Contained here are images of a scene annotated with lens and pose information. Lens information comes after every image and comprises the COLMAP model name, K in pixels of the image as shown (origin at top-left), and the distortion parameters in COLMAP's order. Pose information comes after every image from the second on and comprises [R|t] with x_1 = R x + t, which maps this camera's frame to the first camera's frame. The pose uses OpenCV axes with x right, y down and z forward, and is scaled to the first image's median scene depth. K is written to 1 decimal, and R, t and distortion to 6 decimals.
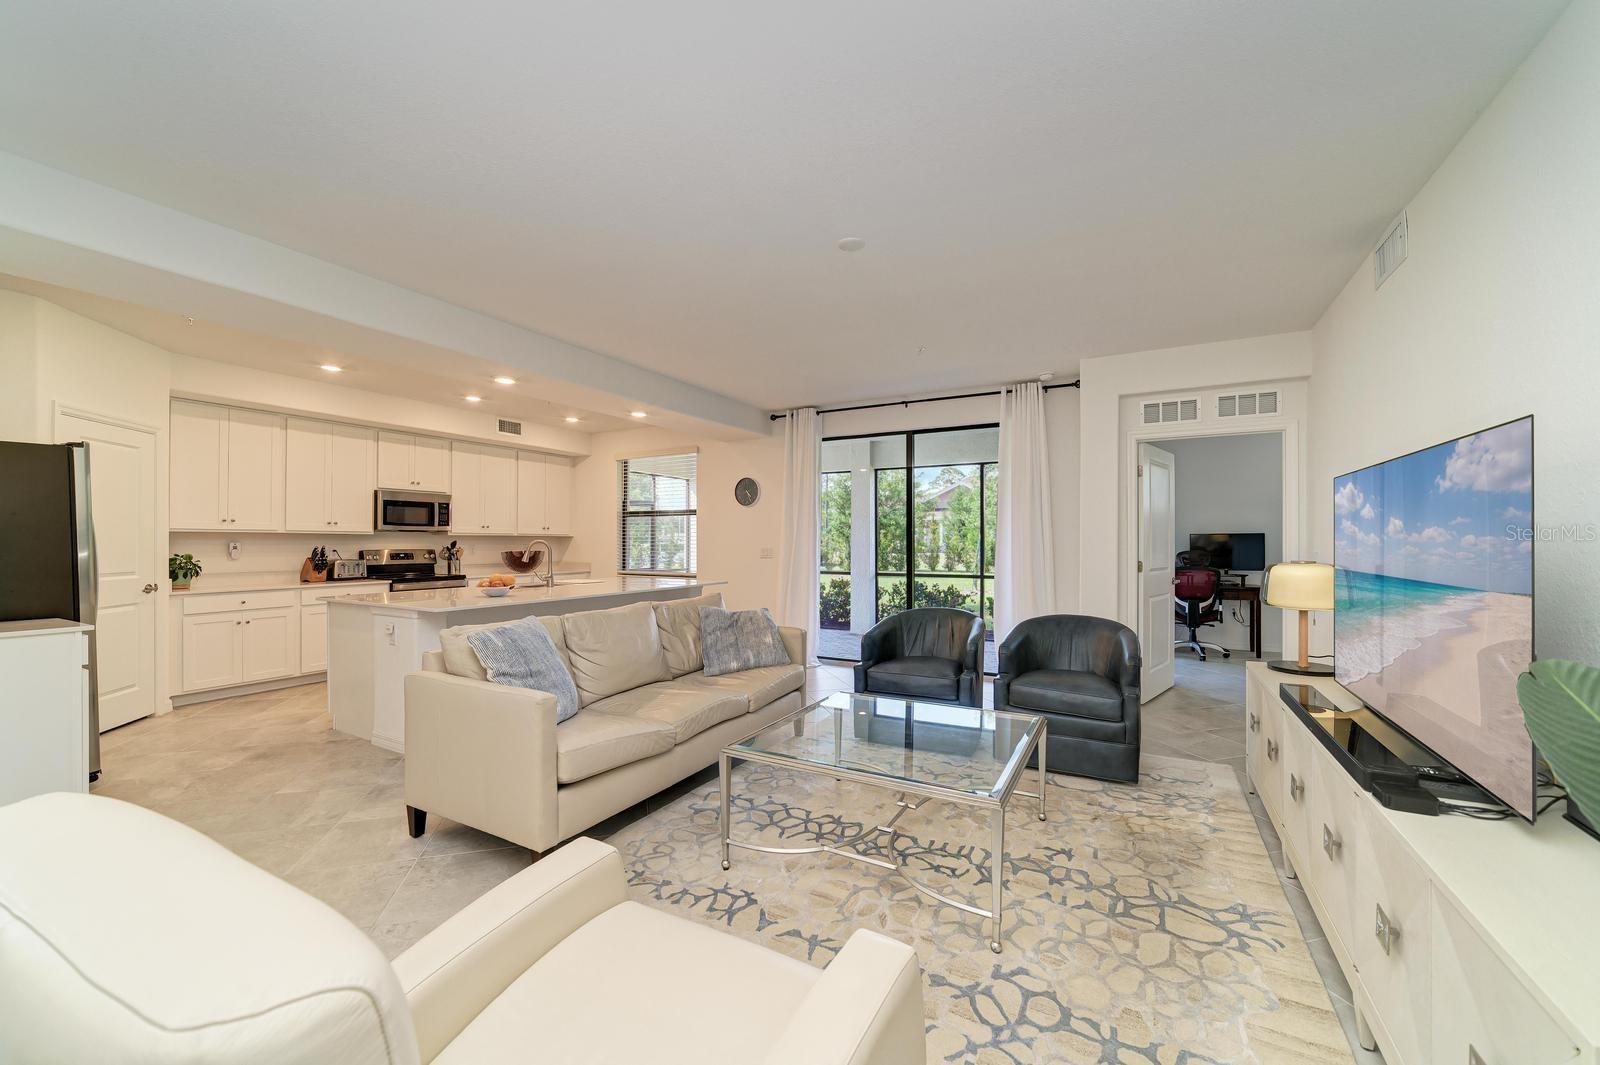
lens RADIAL K [[617.0, 0, 796.5], [0, 617.0, 541.5], [0, 0, 1]] dist [-0.002767, 0.000718]
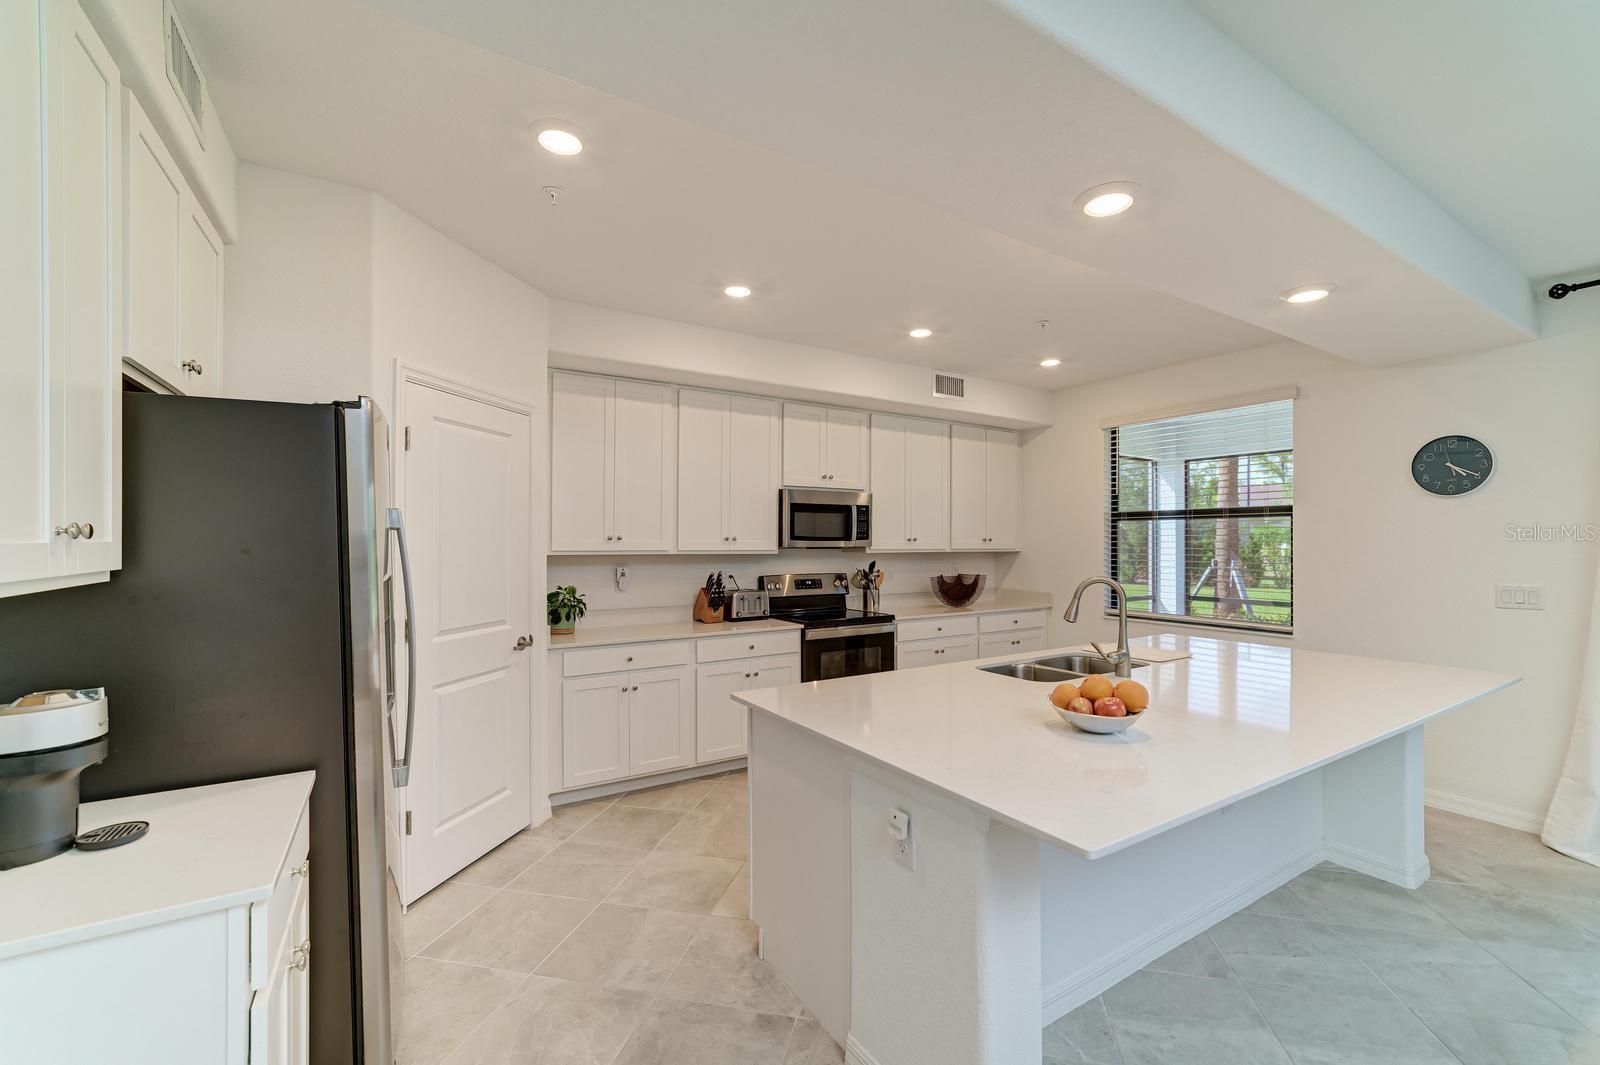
lens RADIAL K [[669.8, 0, 797.8], [0, 669.8, 541.1], [0, 0, 1]] dist [-0.012108, 0.000320]
pose [[0.876604, -0.001066, -0.481211, -0.340047], [0.000063, 0.999998, -0.002099, -0.026942], [0.481212, 0.001810, 0.876602, 0.394729]]
